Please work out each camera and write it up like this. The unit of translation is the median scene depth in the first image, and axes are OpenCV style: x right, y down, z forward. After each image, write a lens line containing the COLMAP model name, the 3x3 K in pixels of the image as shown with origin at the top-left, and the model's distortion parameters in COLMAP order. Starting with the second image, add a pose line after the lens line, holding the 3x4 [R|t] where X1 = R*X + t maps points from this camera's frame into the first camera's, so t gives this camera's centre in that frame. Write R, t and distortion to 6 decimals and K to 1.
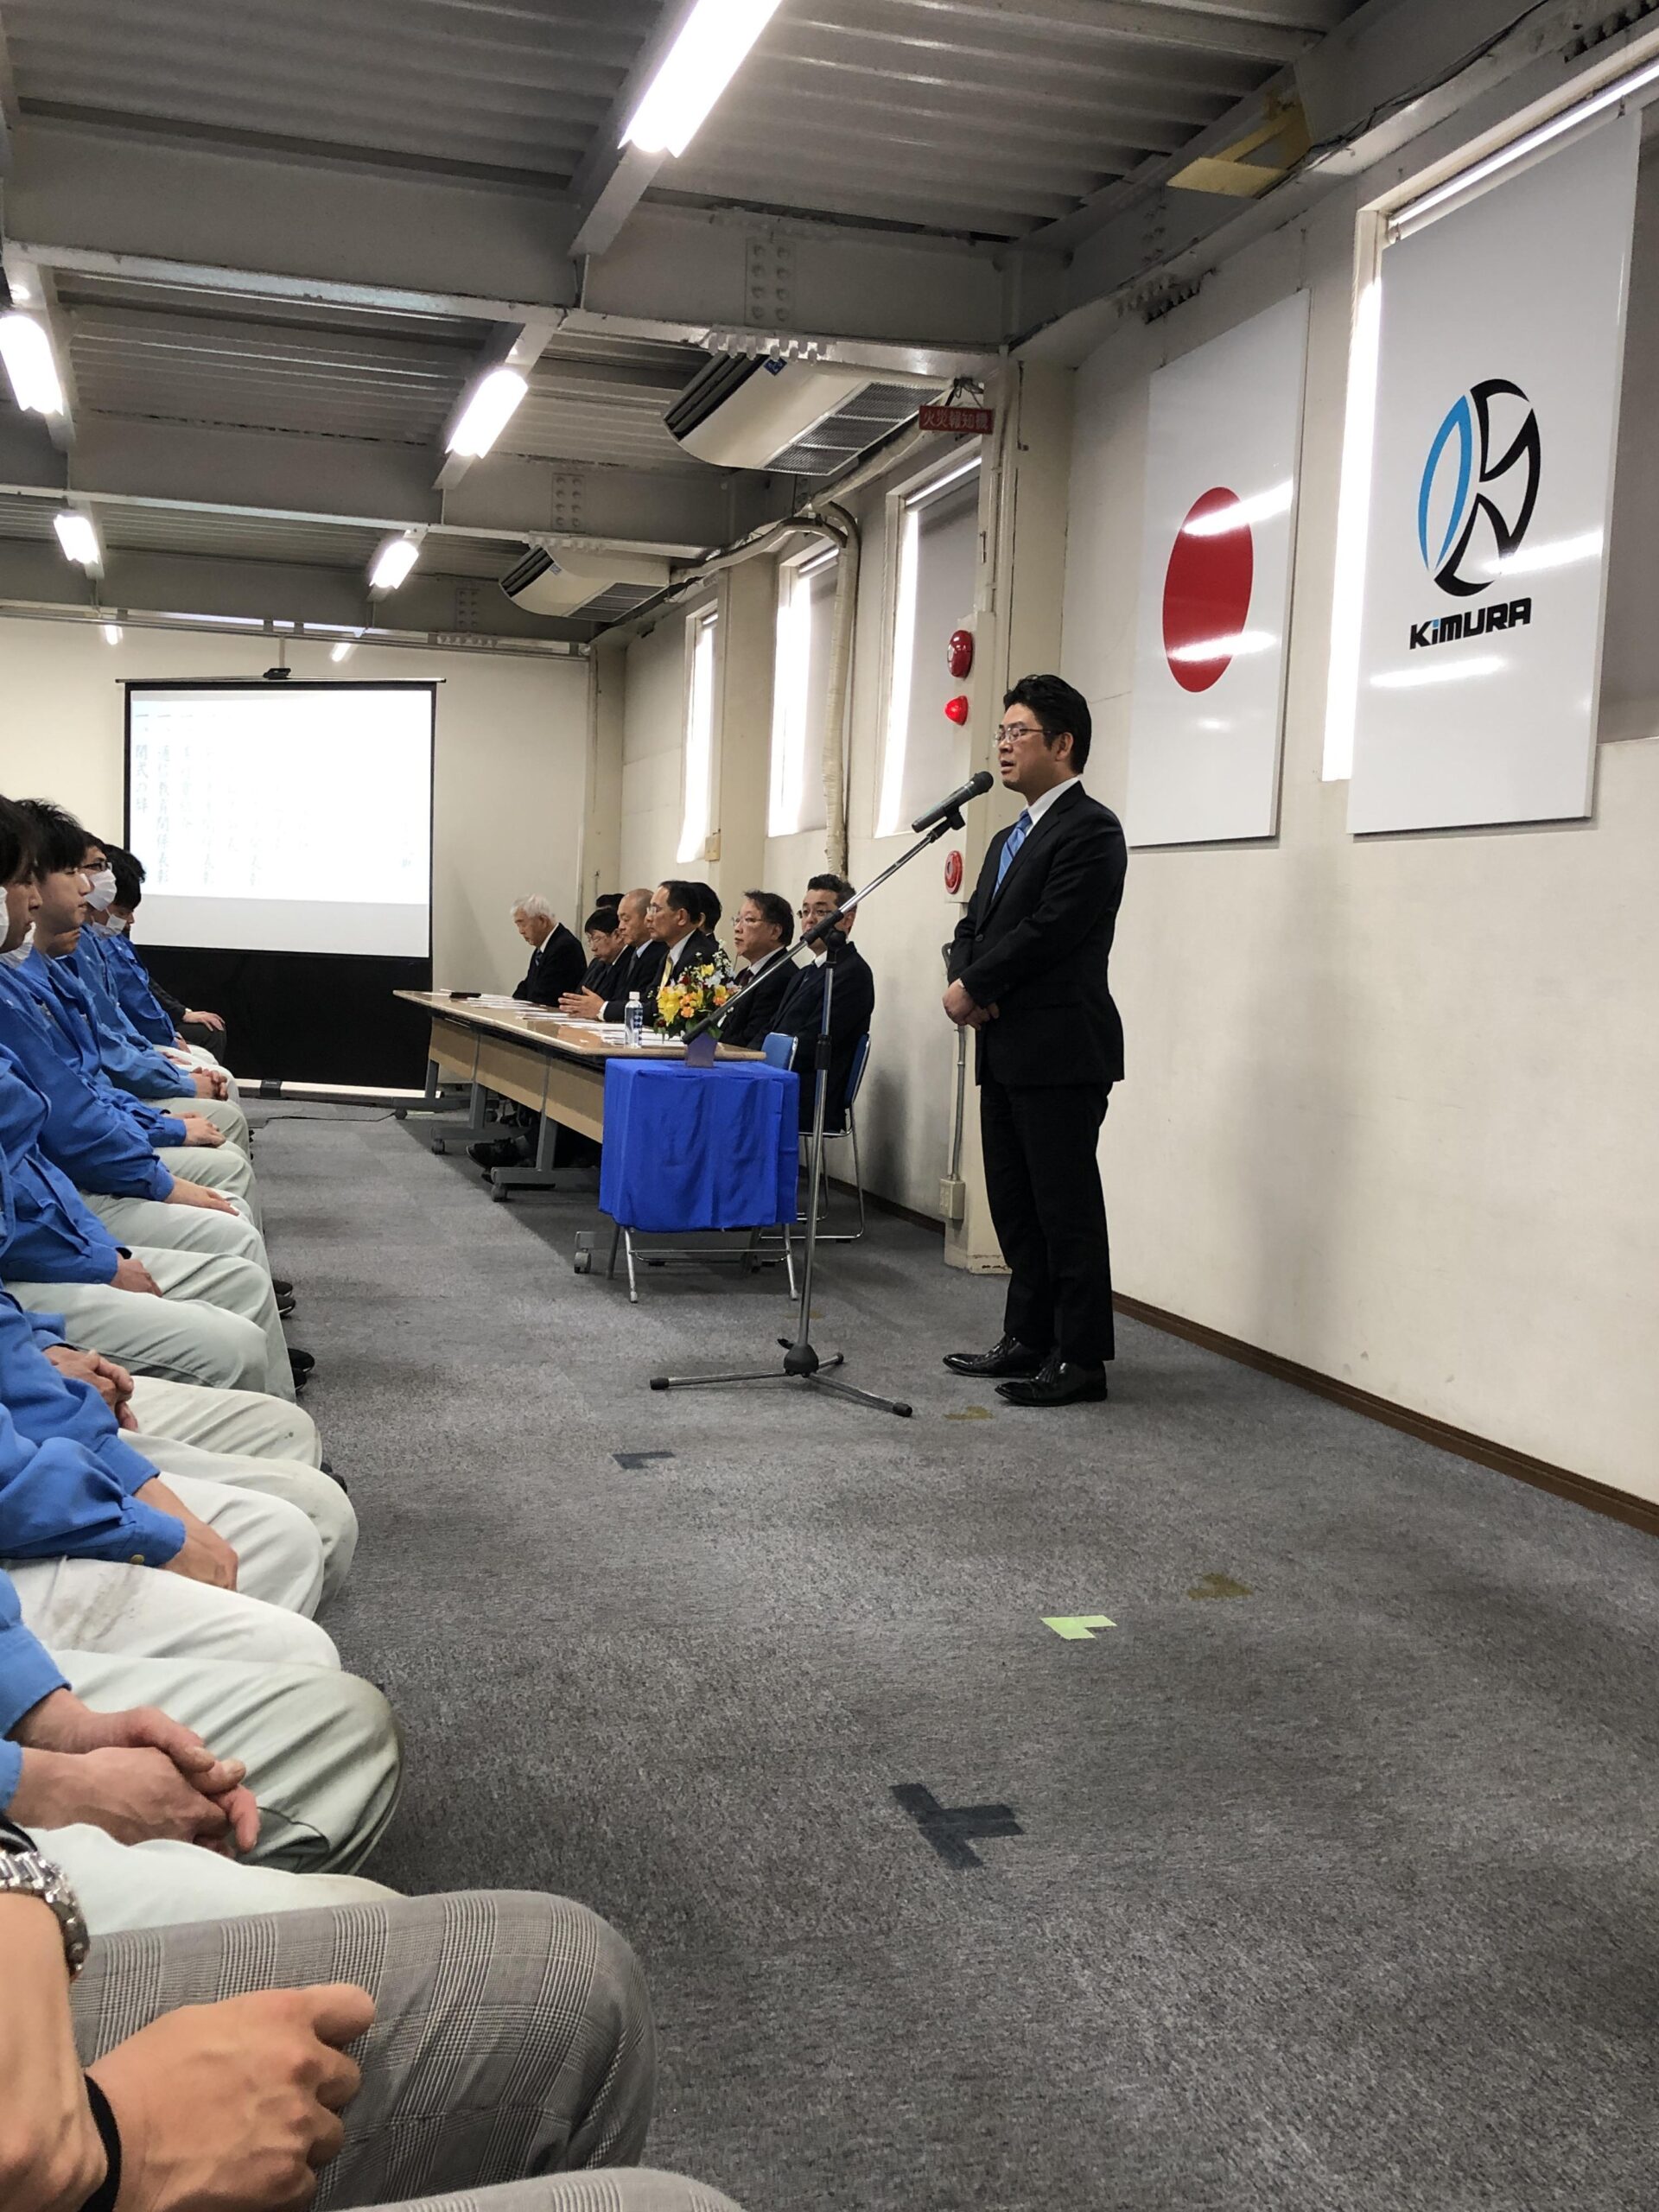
lens RADIAL K [[2147.6, 0, 829.5], [0, 2147.6, 1106.0], [0, 0, 1]] dist [-0.011373, -0.027809]
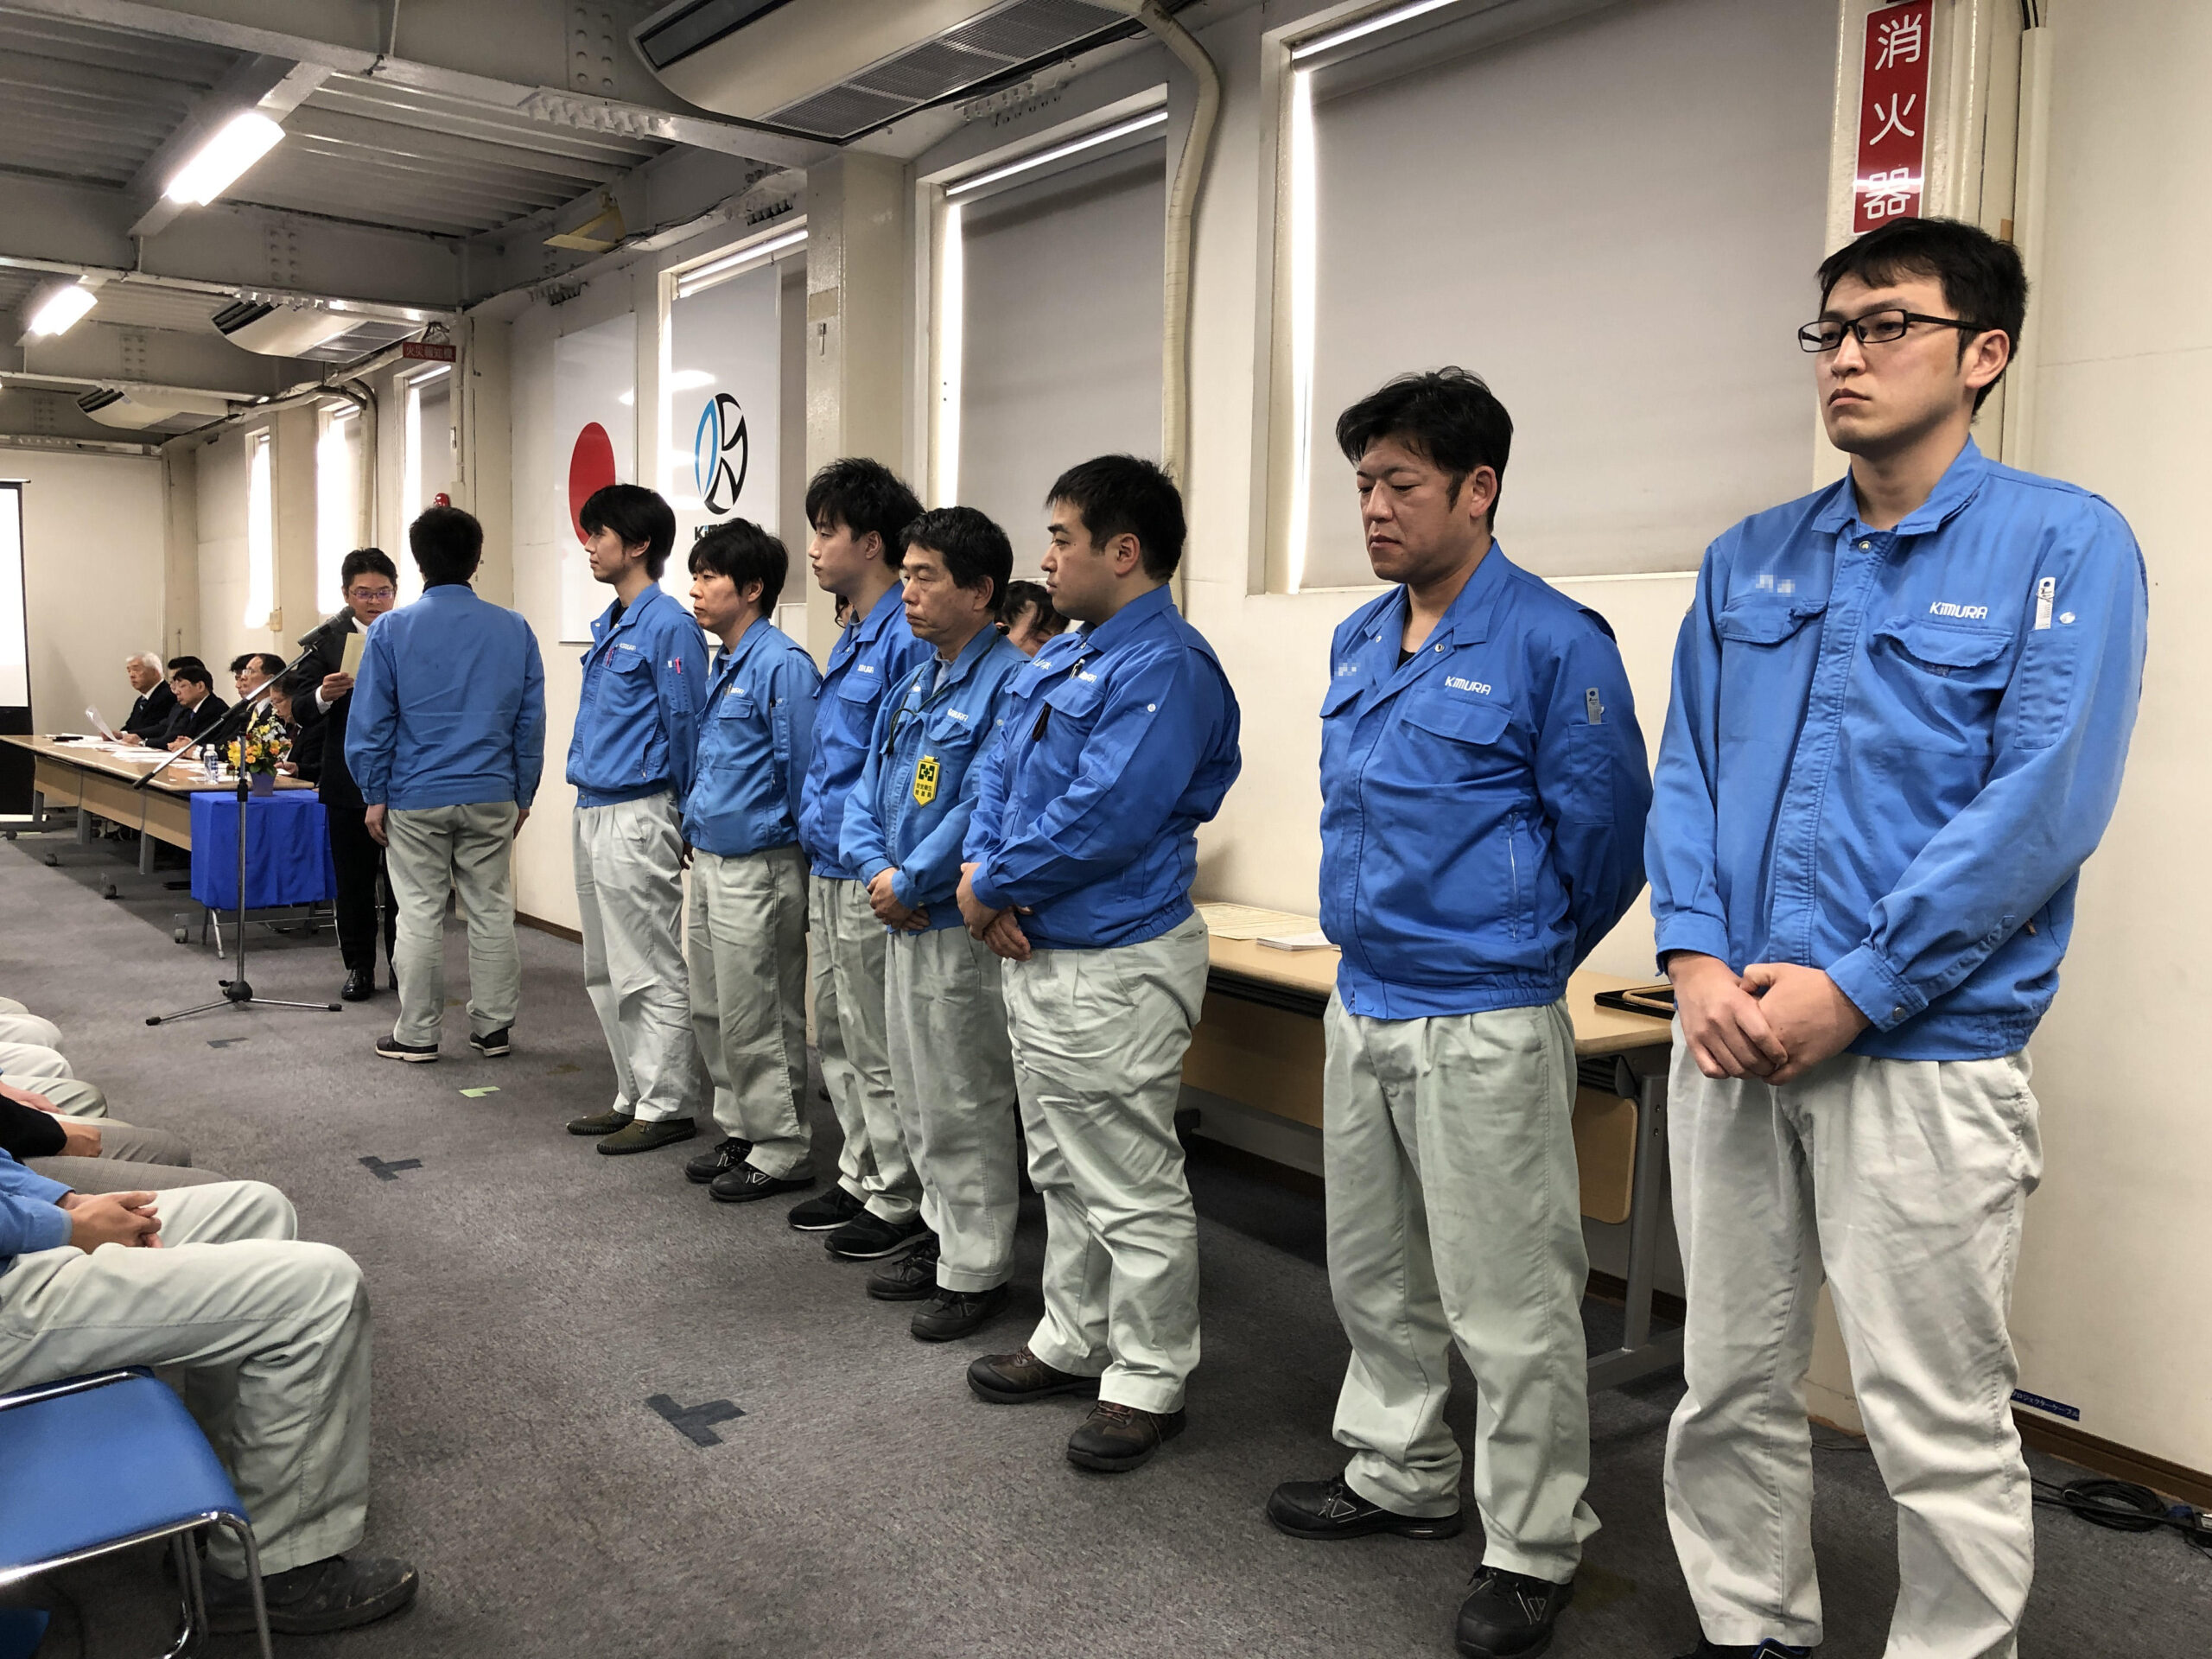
lens RADIAL K [[1796.8, 0, 1106.0], [0, 1796.8, 829.5], [0, 0, 1]] dist [-0.000348, 0.019937]
pose [[0.934463, -0.050496, 0.352460, 0.047233], [0.042459, 0.998633, 0.030502, -0.008809], [-0.353518, -0.013538, 0.935330, -0.381507]]
